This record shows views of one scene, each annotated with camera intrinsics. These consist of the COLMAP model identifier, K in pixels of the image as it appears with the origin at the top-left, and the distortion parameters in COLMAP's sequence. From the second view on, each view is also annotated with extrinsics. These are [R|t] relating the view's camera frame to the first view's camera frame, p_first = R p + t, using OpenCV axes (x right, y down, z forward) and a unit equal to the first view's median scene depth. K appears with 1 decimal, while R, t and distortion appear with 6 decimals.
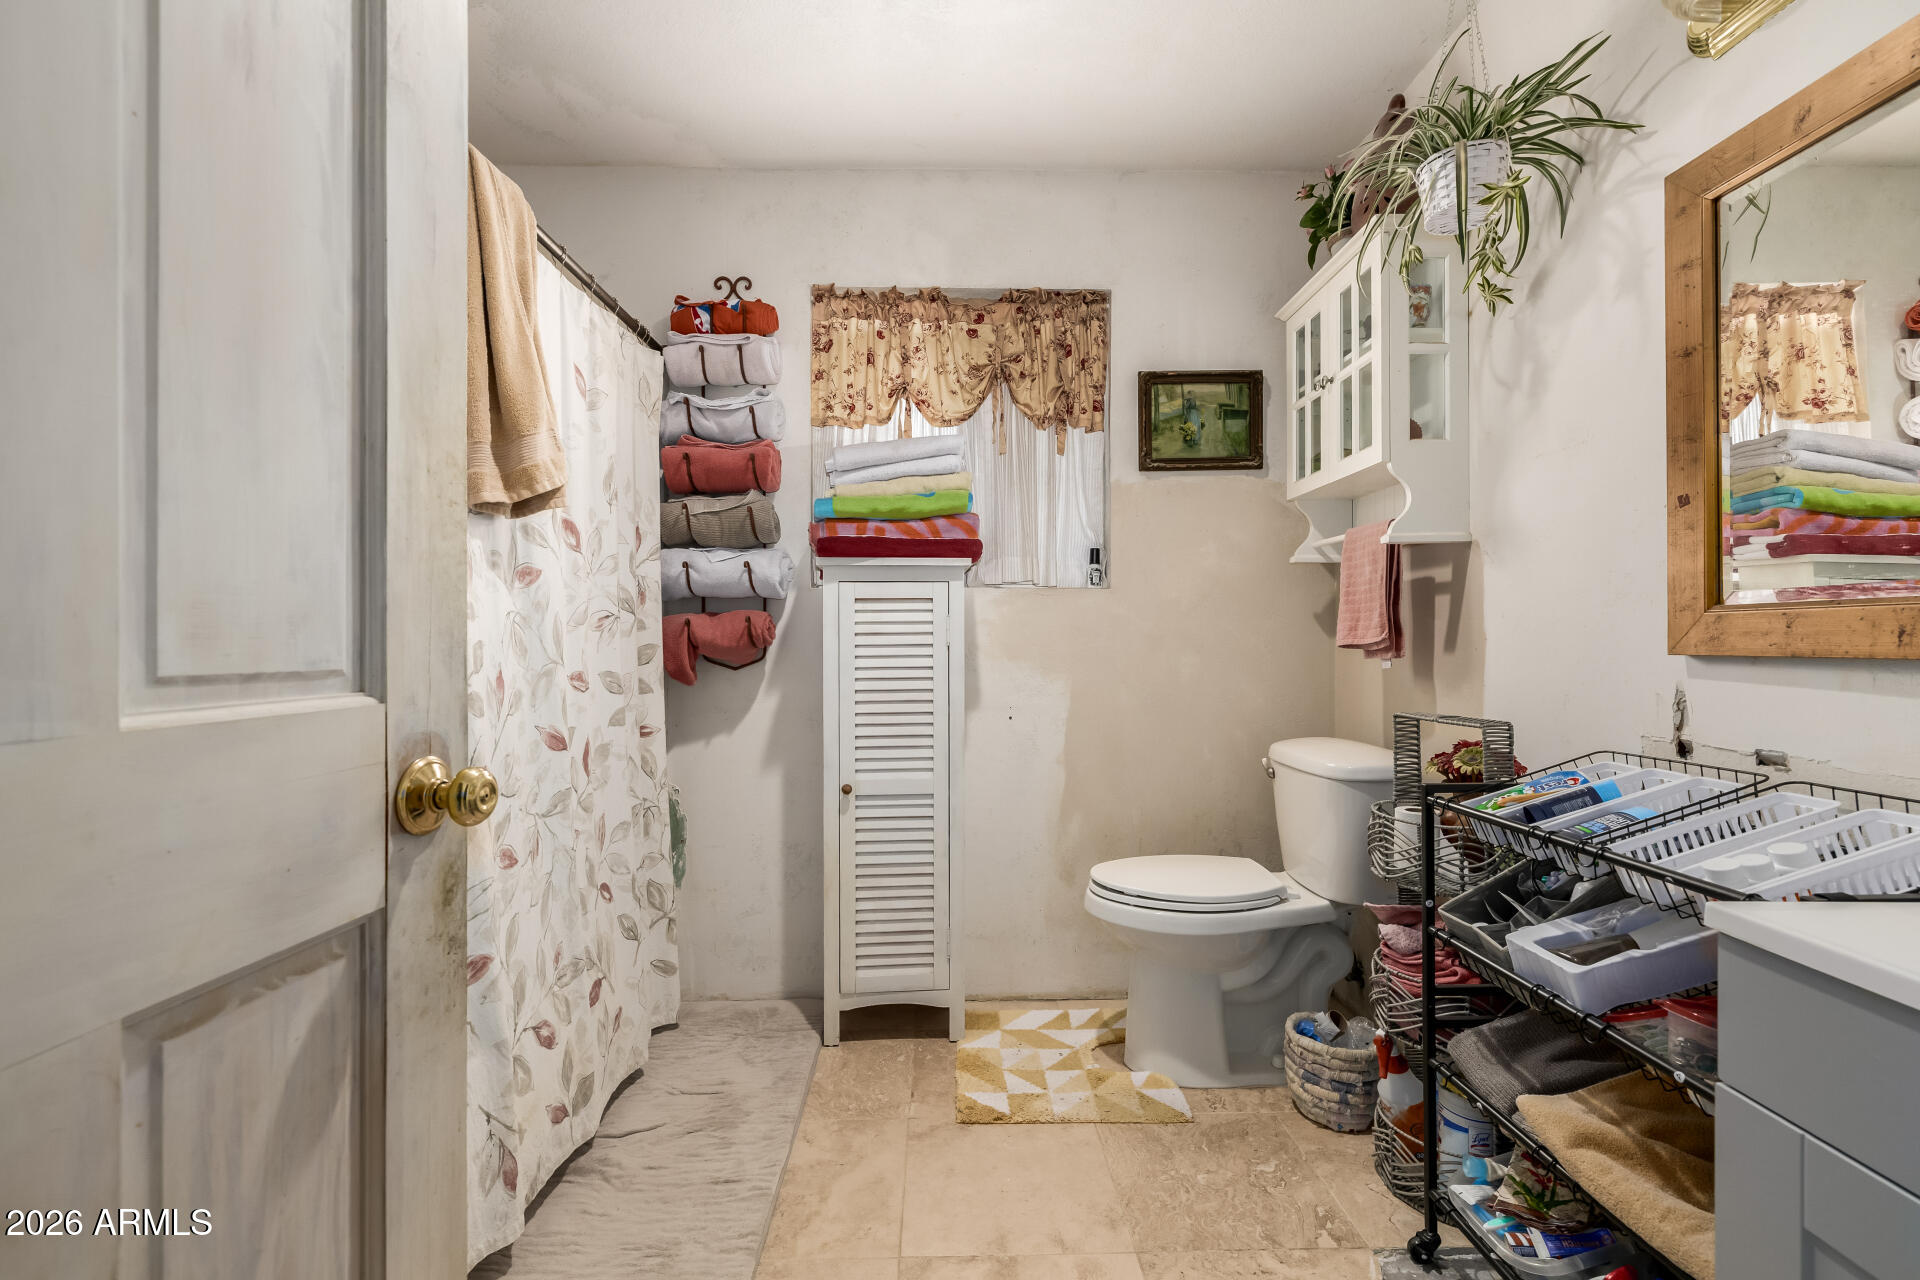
lens RADIAL K [[807.4, 0, 957.8], [0, 807.4, 641.2], [0, 0, 1]] dist [0.000310, 0.000588]
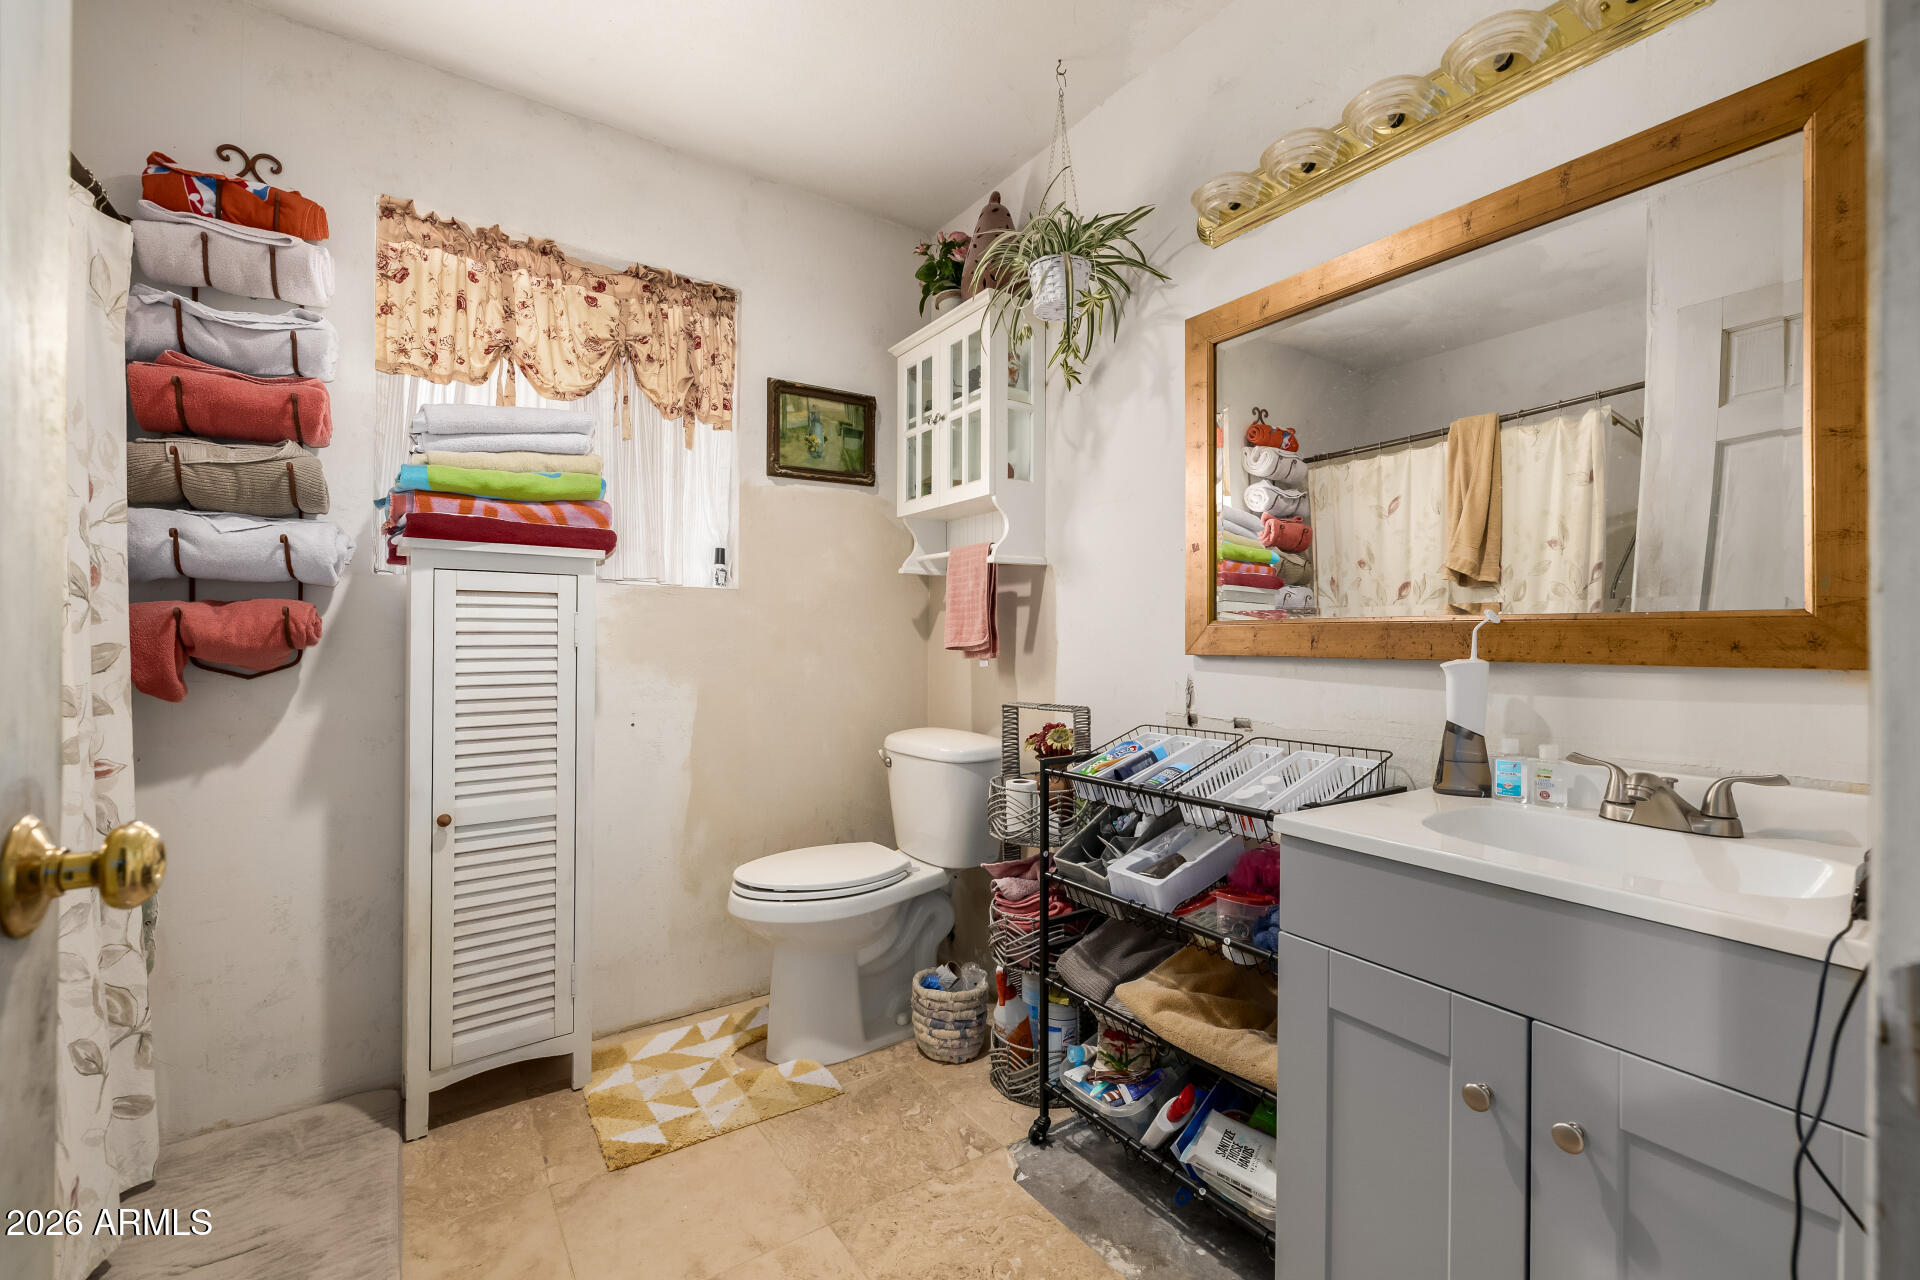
lens RADIAL K [[813.9, 0, 960.0], [0, 813.9, 640.0], [0, 0, 1]] dist [0.000879, 0.000075]
pose [[0.833722, 0.007047, 0.552139, -0.157555], [-0.005462, 0.999975, -0.004516, -0.000258], [-0.552157, 0.000750, 0.833740, 0.014509]]
